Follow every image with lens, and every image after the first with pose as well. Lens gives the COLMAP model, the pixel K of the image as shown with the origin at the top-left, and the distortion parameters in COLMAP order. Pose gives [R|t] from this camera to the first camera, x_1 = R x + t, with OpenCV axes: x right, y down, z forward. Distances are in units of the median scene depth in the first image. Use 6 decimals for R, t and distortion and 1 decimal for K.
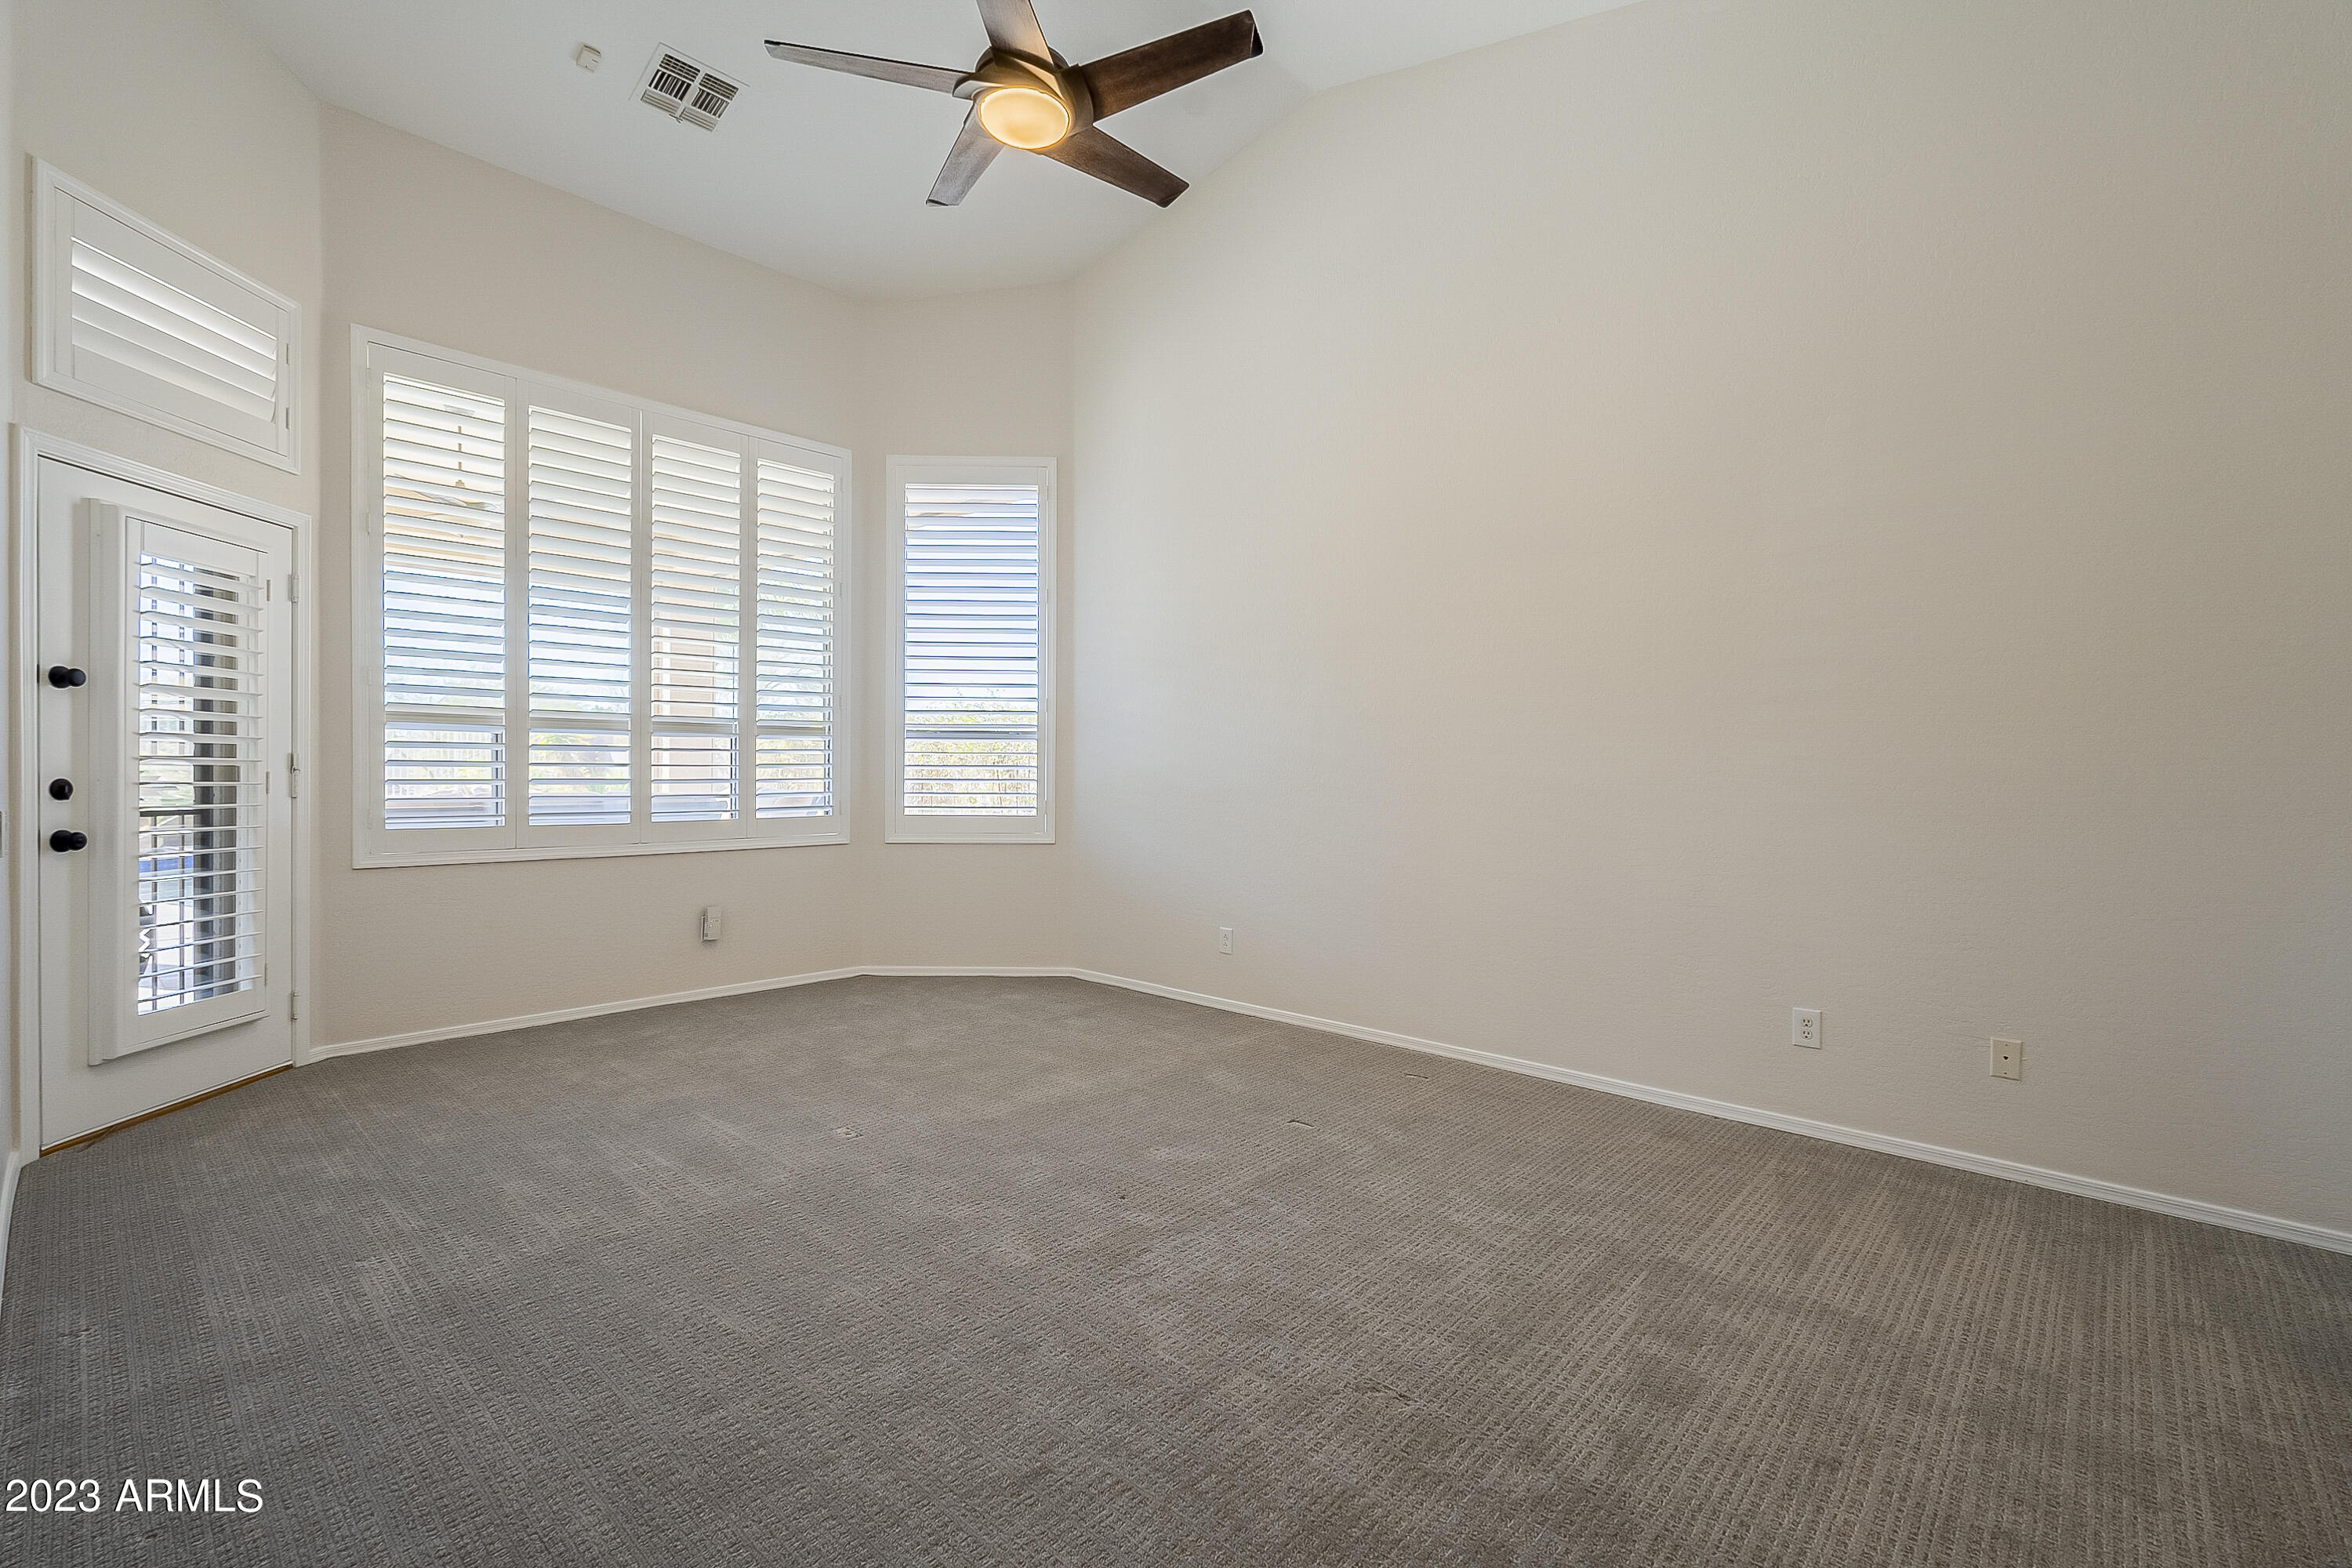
lens RADIAL K [[1033.1, 0, 1175.9], [0, 1033.1, 771.7], [0, 0, 1]] dist [-0.003395, 0.000259]
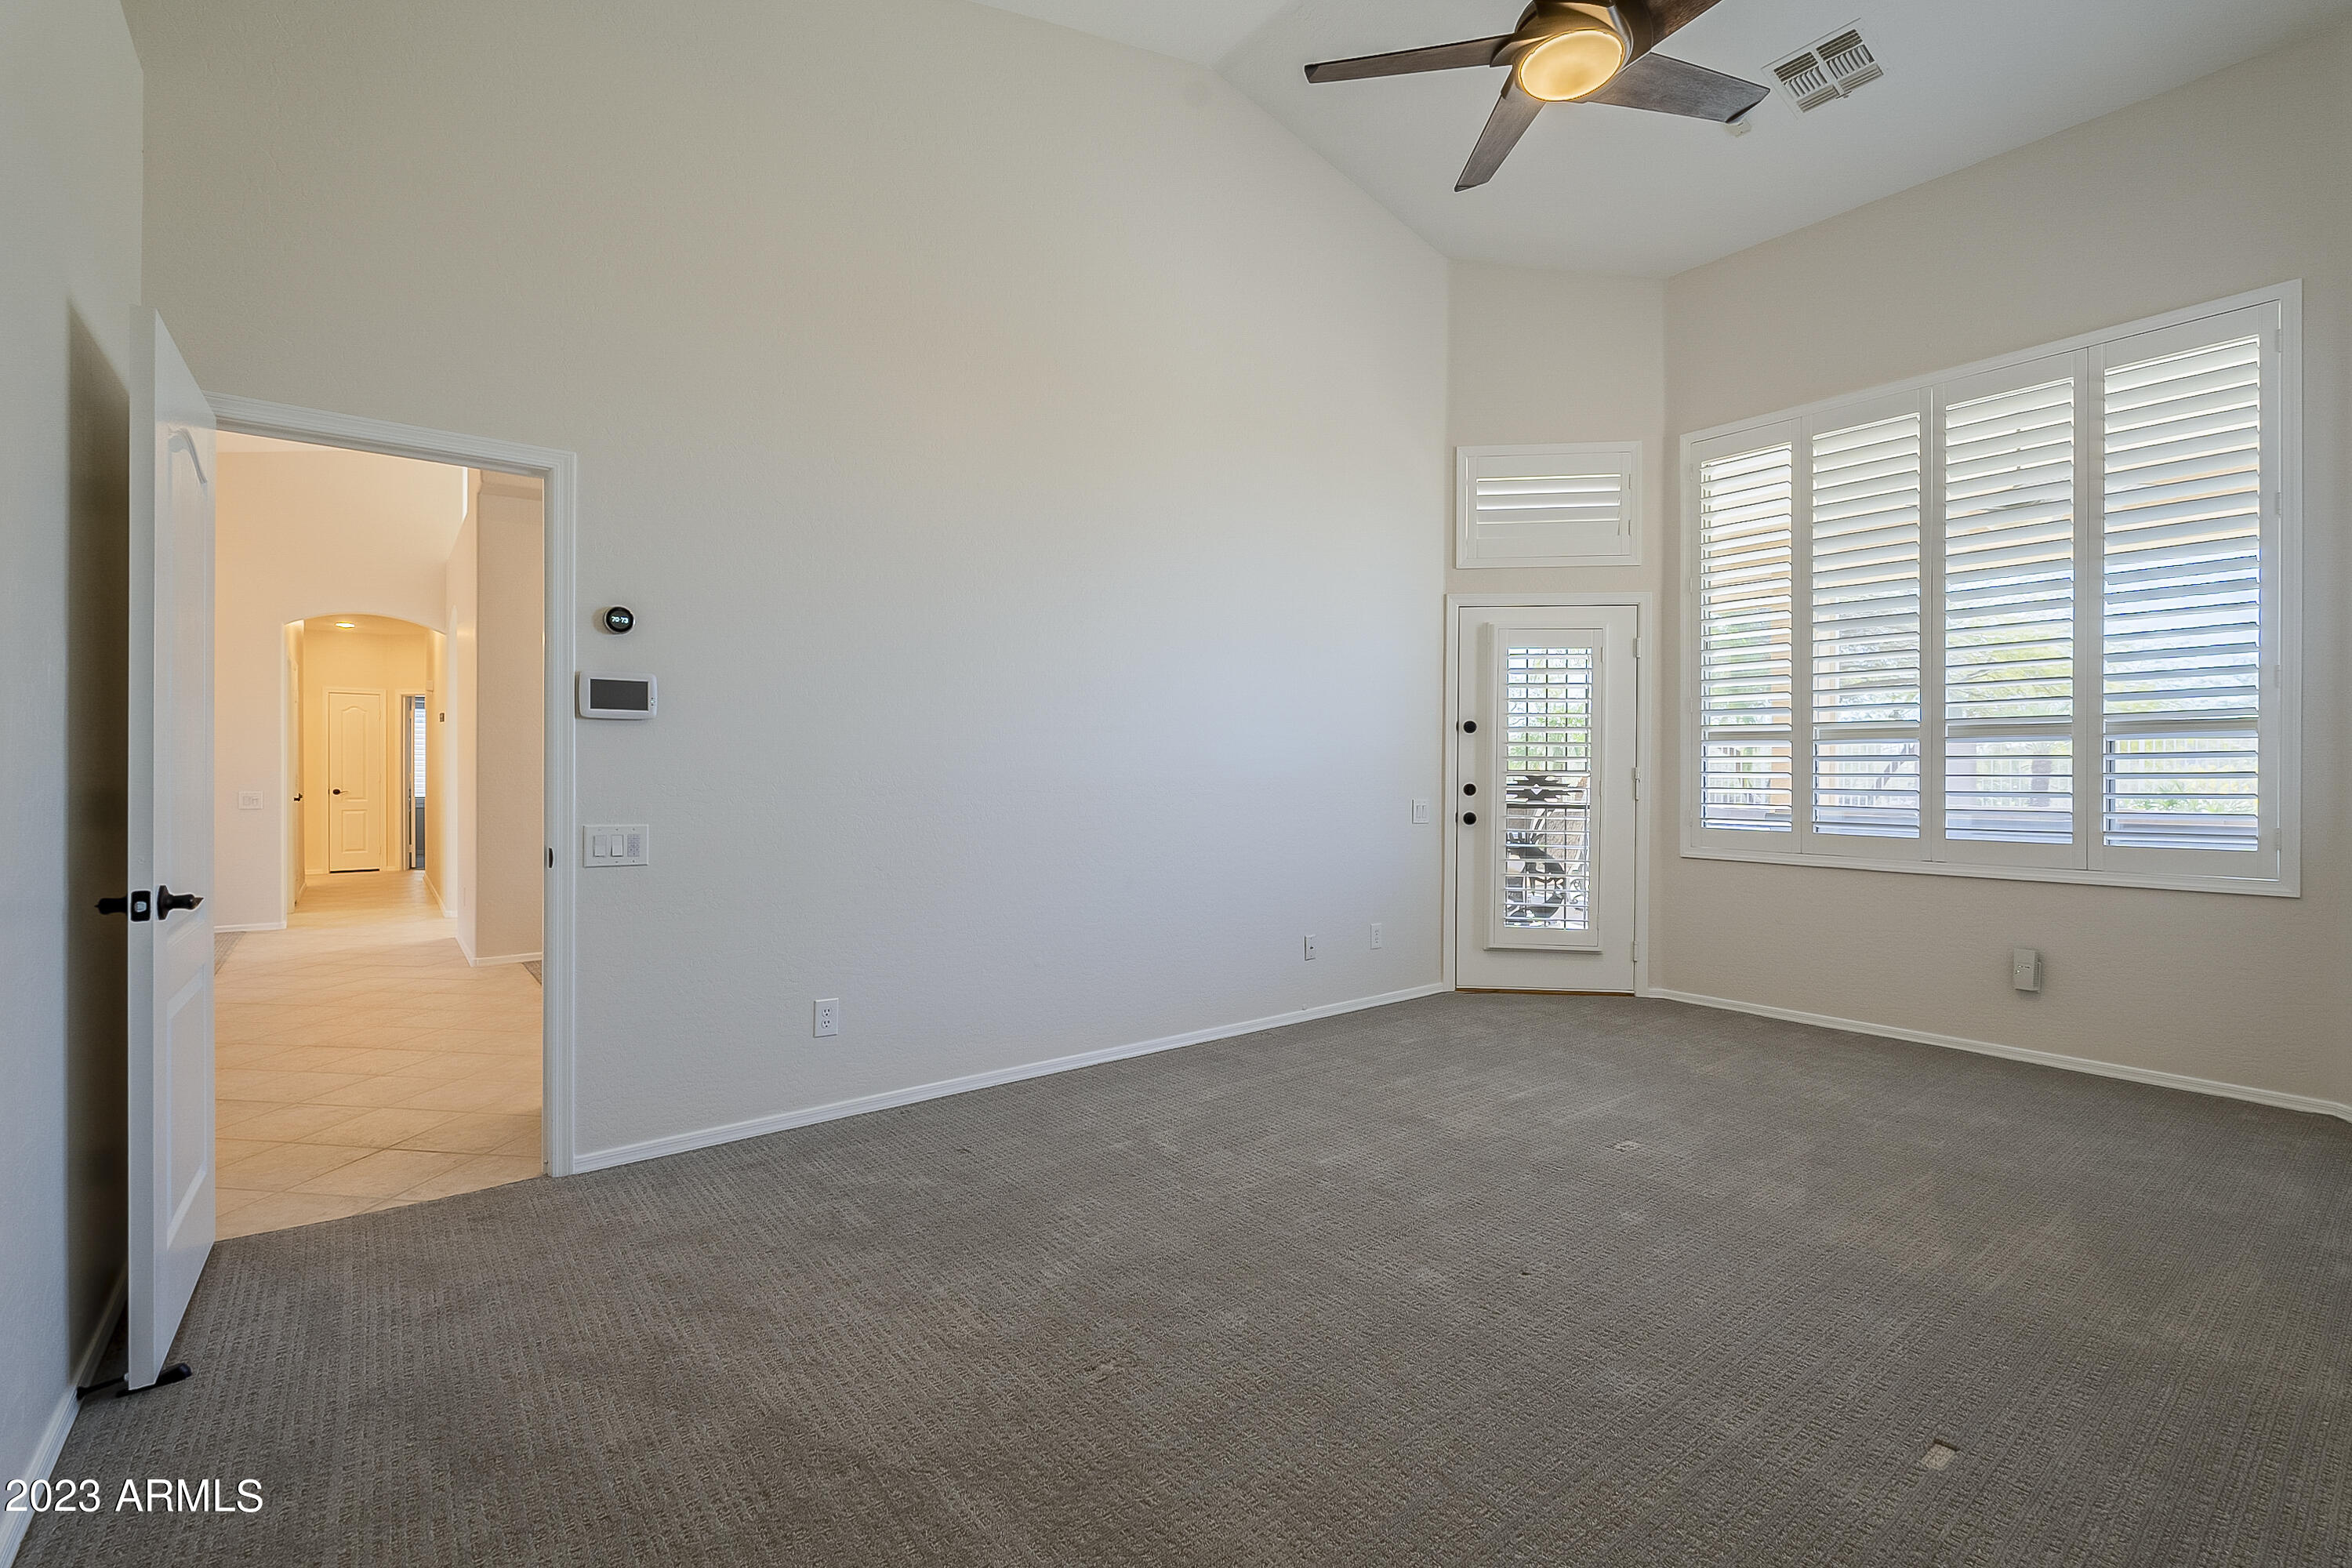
lens RADIAL K [[1033.1, 0, 1175.9], [0, 1033.1, 771.7], [0, 0, 1]] dist [-0.003395, 0.000259]
pose [[-0.162126, -0.009617, -0.986723, 0.545606], [-0.007863, 0.999933, -0.008454, 0.003764], [0.986739, 0.006388, -0.162191, 0.555602]]
